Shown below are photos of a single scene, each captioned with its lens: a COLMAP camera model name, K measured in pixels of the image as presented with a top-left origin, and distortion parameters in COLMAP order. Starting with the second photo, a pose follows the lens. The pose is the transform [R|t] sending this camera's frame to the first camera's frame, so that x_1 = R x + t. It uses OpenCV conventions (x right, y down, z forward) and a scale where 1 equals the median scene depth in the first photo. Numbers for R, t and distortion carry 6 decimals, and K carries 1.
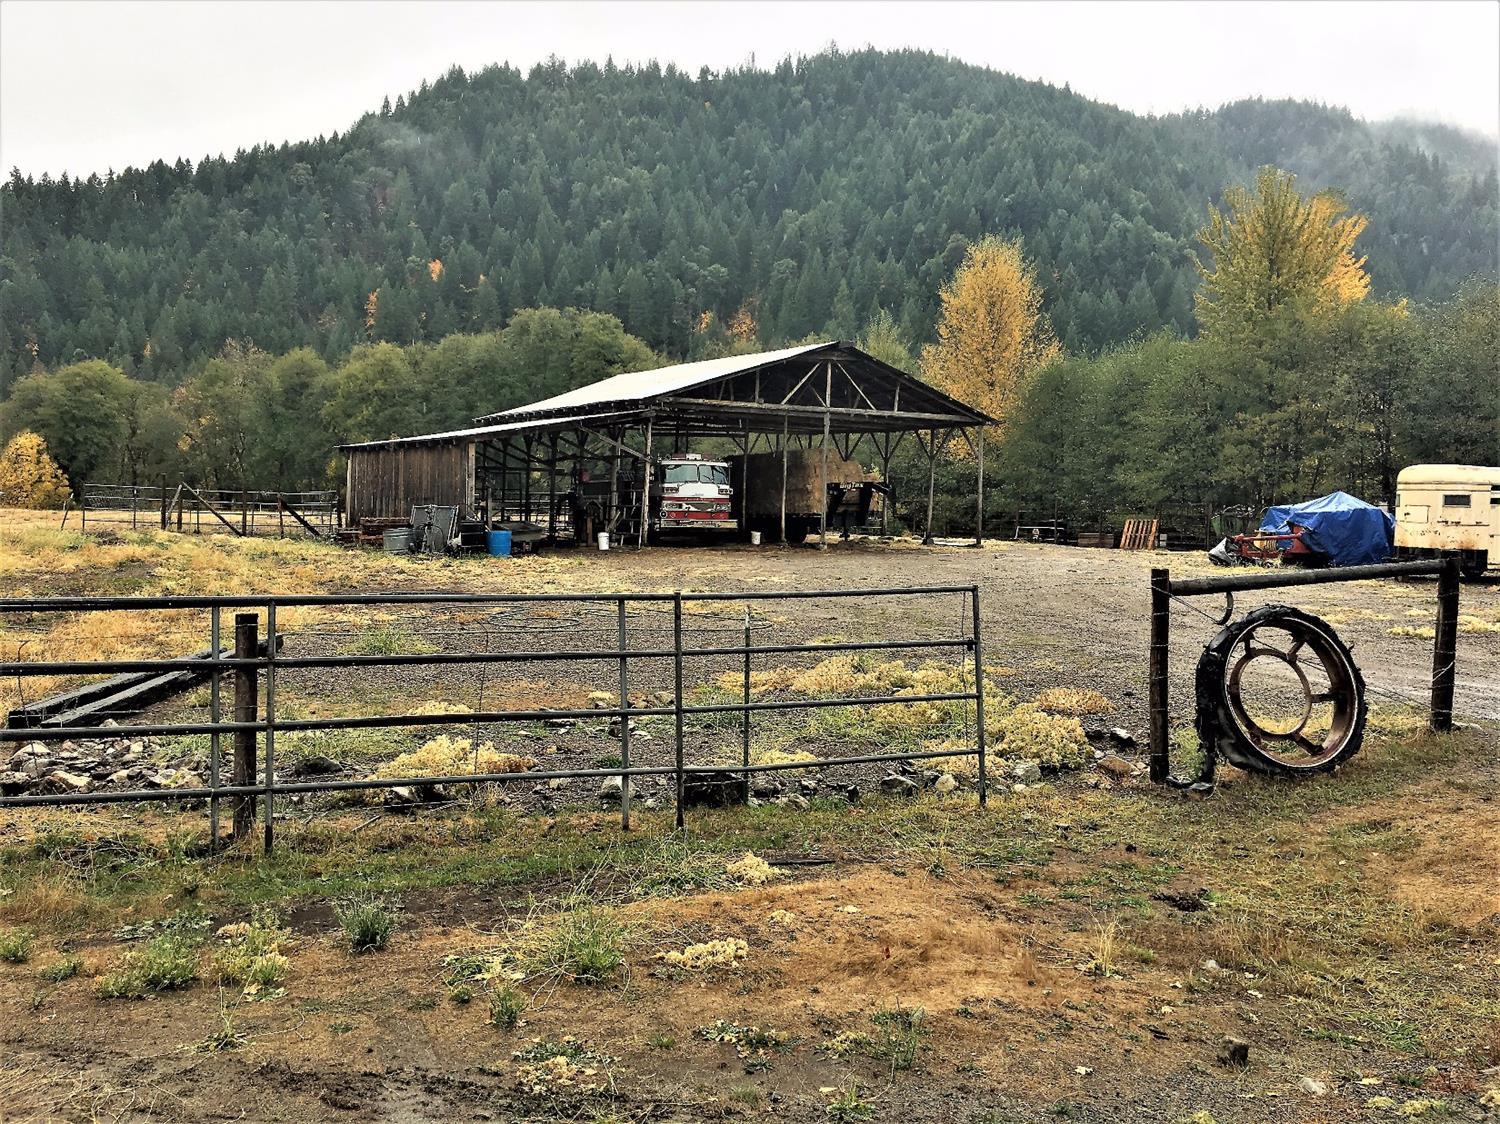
lens RADIAL K [[1216.7, 0, 750.0], [0, 1216.7, 562.0], [0, 0, 1]] dist [0.030437, -0.077087]
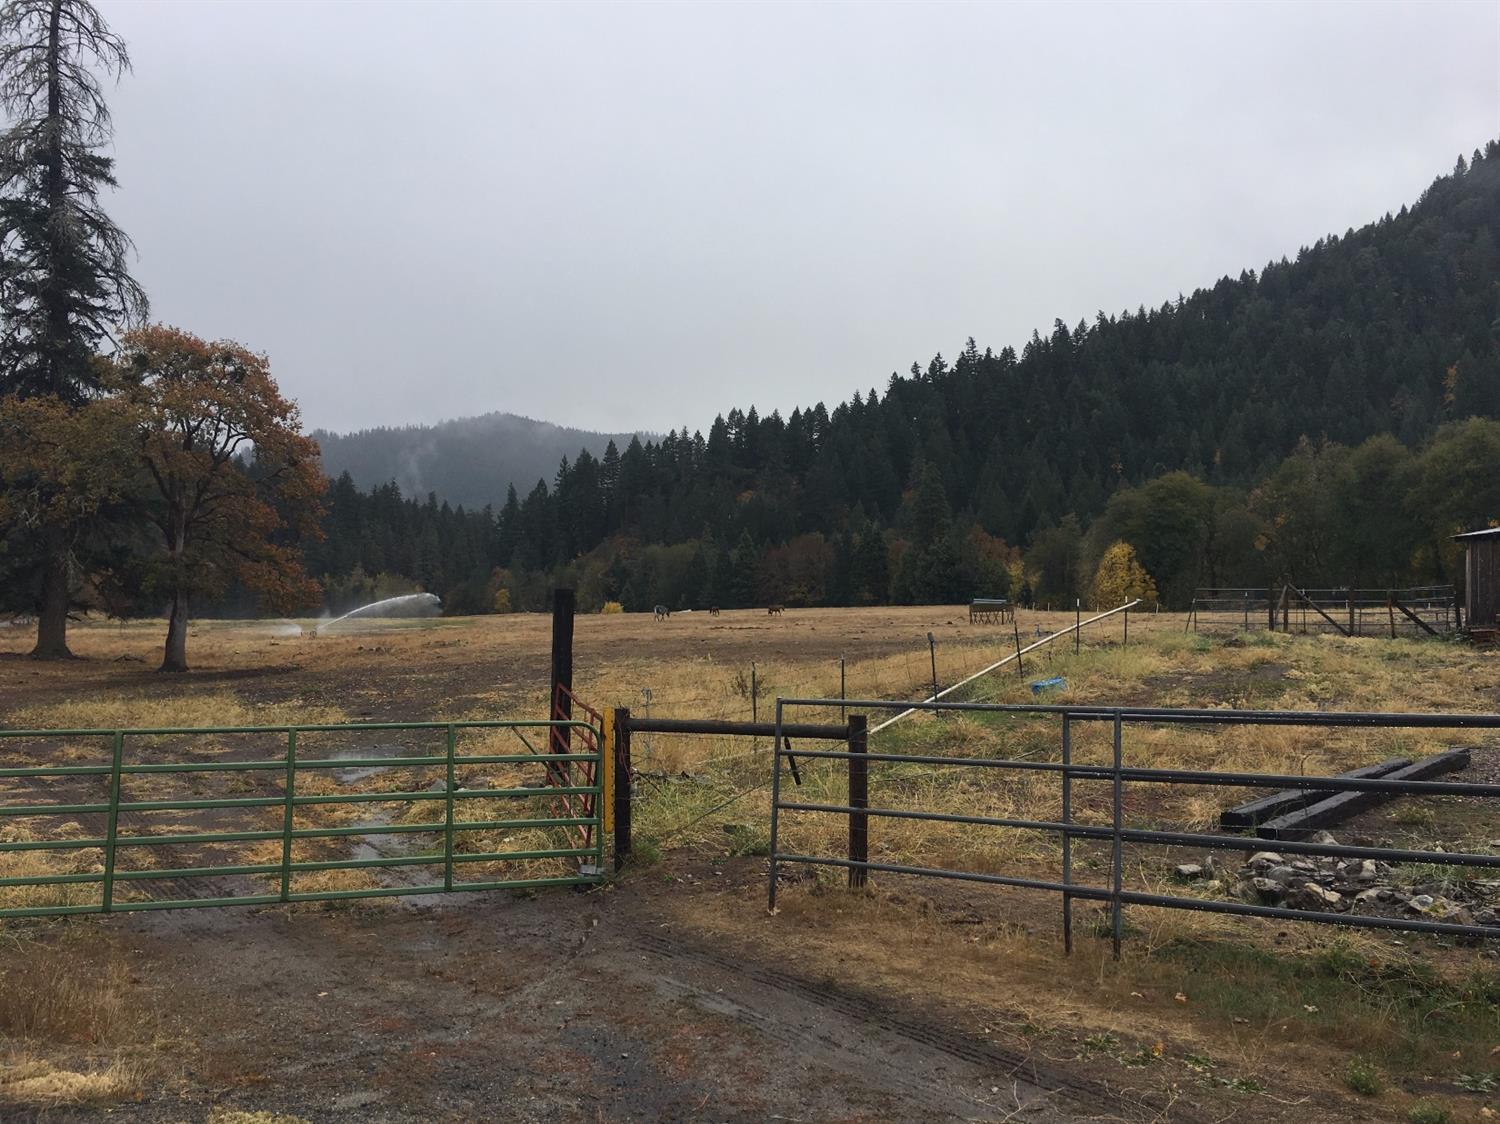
lens RADIAL K [[1216.7, 0, 750.0], [0, 1216.7, 562.0], [0, 0, 1]] dist [0.030437, -0.077087]
pose [[0.680652, -0.056144, -0.730452, -0.010457], [-0.001876, 0.996922, -0.078374, -0.000923], [0.732604, 0.054716, 0.678452, -0.002335]]
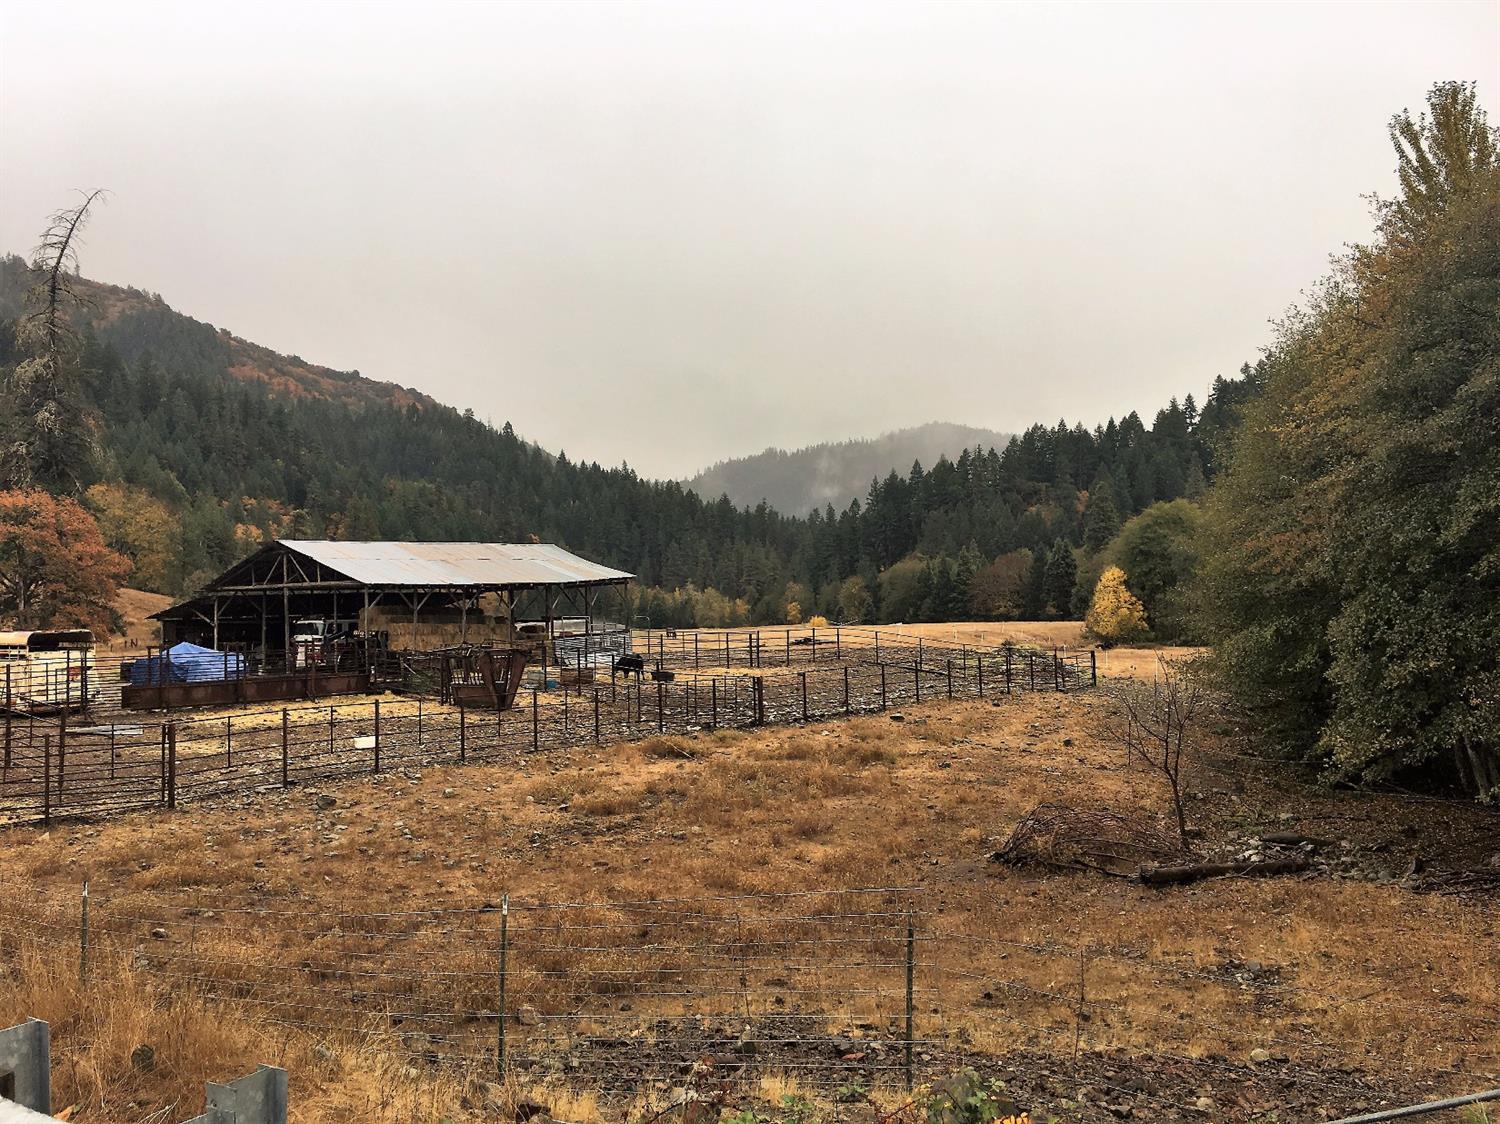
lens RADIAL K [[1216.7, 0, 750.0], [0, 1216.7, 562.0], [0, 0, 1]] dist [0.030437, -0.077087]
pose [[0.374341, -0.067677, -0.924818, 0.387272], [-0.017758, 0.996627, -0.080119, -0.008992], [0.927121, 0.046414, 0.371876, 0.226035]]
